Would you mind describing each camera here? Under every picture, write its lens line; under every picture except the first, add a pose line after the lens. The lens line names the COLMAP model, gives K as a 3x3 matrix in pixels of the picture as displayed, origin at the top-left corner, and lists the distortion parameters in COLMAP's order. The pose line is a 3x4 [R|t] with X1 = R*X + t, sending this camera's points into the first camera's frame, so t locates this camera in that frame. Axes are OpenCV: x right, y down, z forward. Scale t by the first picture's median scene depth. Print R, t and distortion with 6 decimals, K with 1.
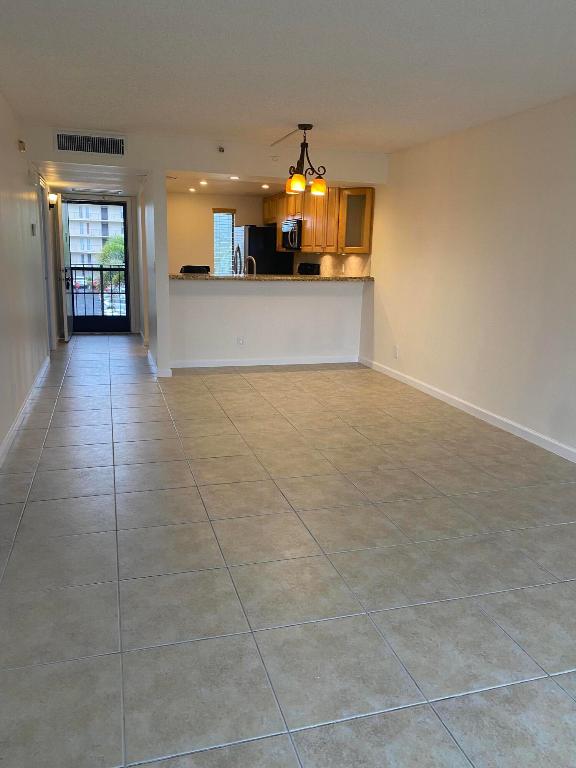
lens RADIAL K [[586.9, 0, 288.0], [0, 586.9, 384.0], [0, 0, 1]] dist [0.006212, -0.011349]
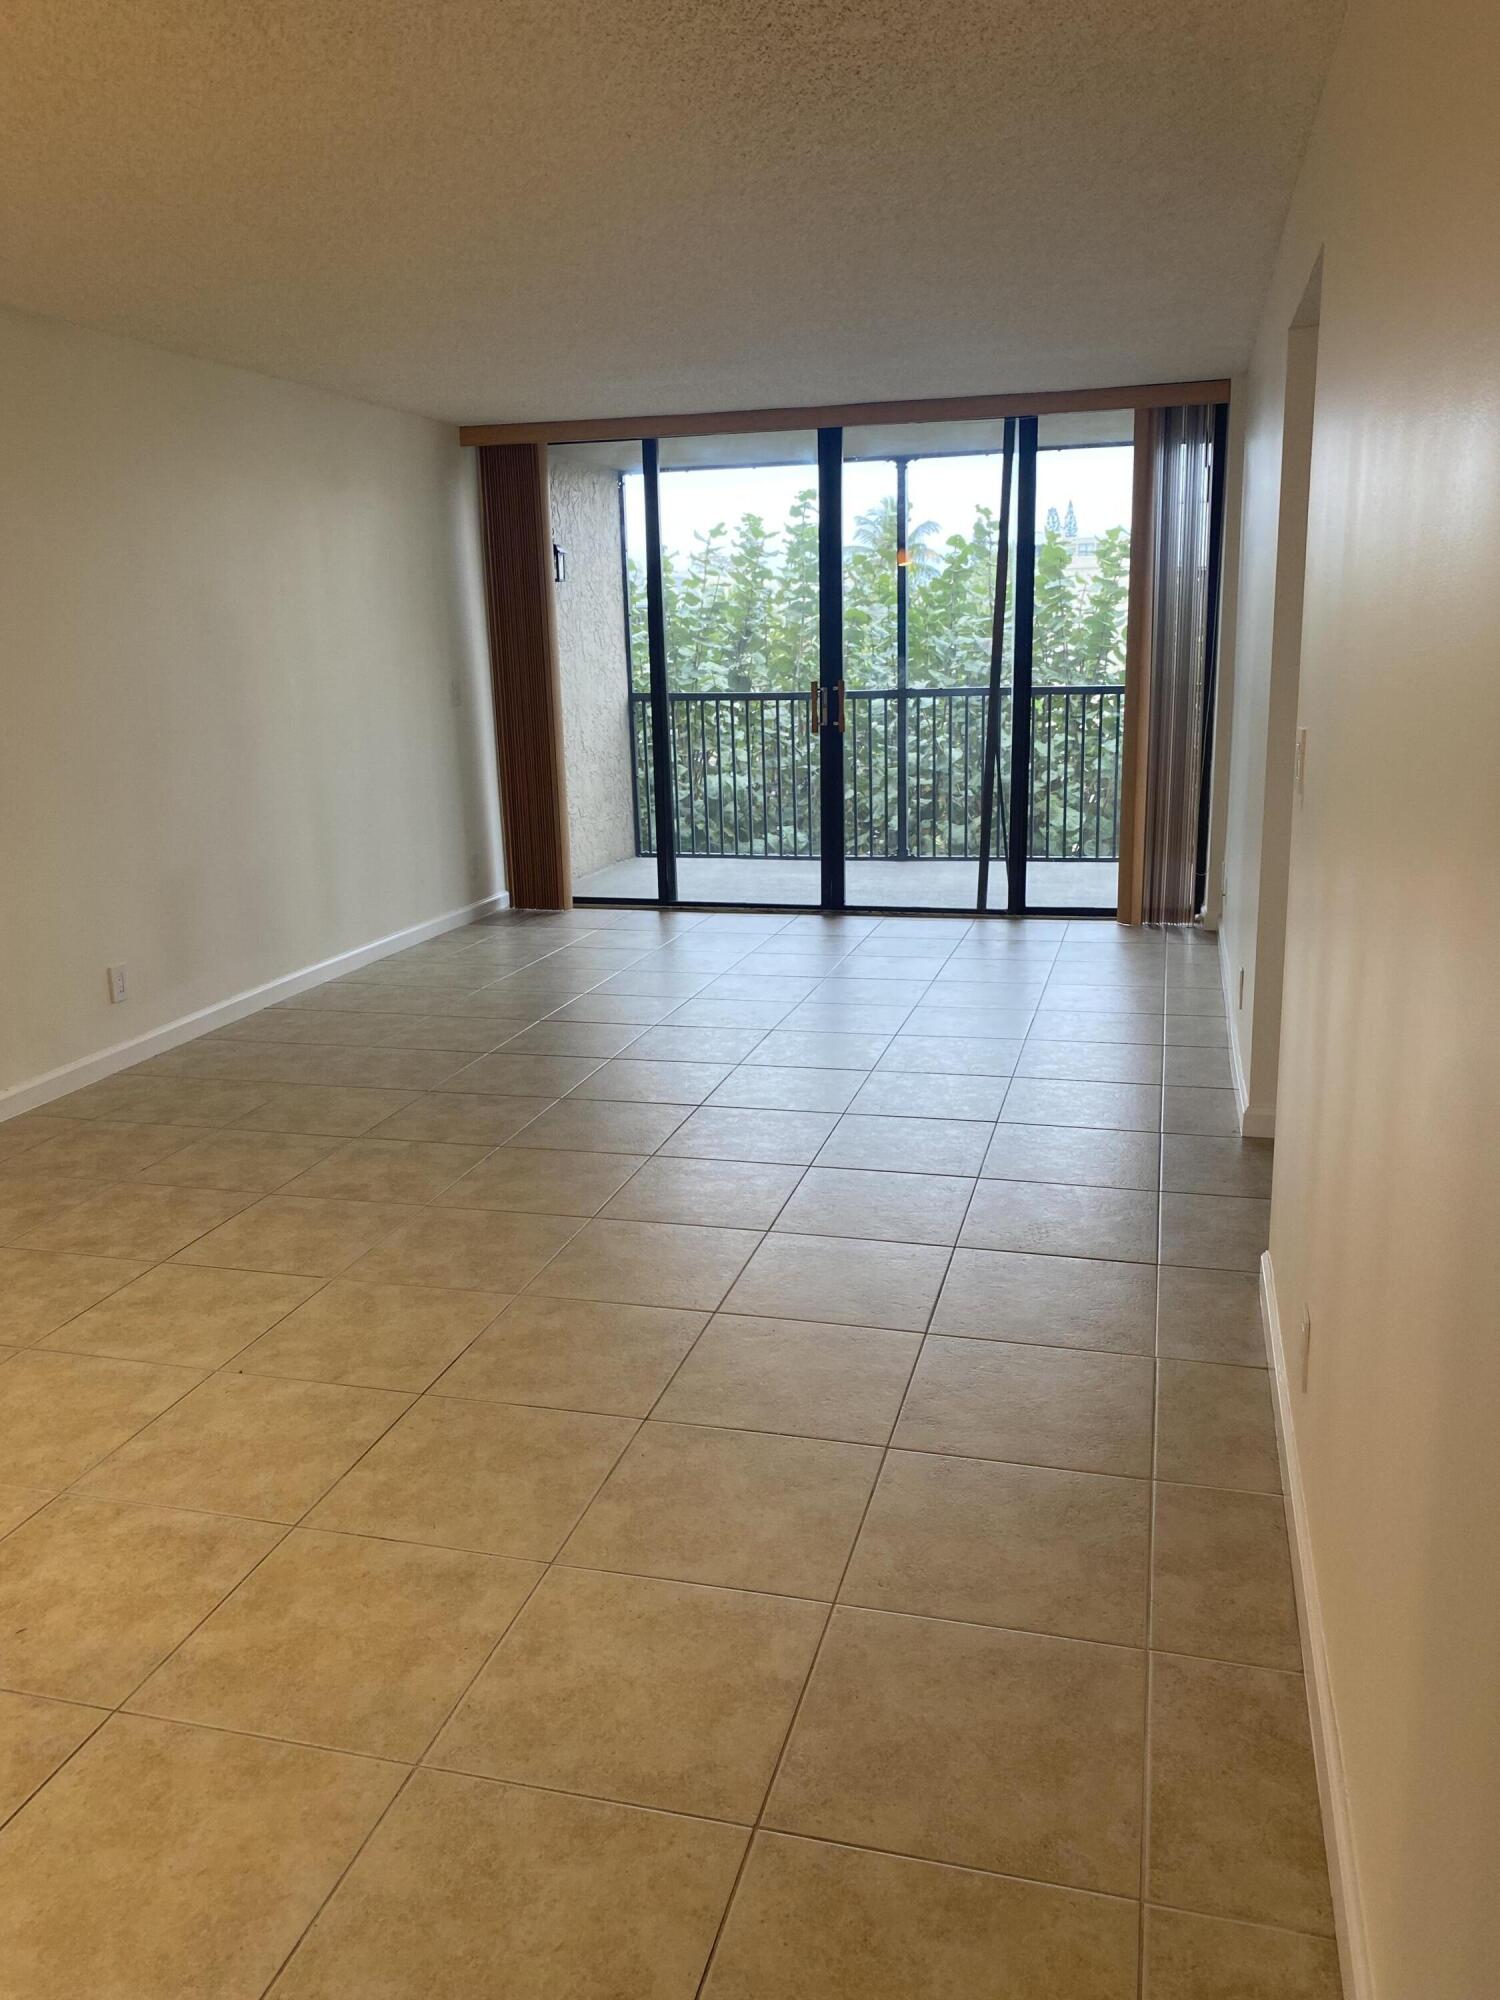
lens RADIAL K [[1528.3, 0, 750.0], [0, 1528.3, 1000.0], [0, 0, 1]] dist [0.006212, -0.011349]
pose [[-0.850291, -0.127322, 0.510681, -0.548542], [0.121047, 0.896979, 0.425178, -0.355585], [-0.512205, 0.423342, -0.747281, 1.453133]]
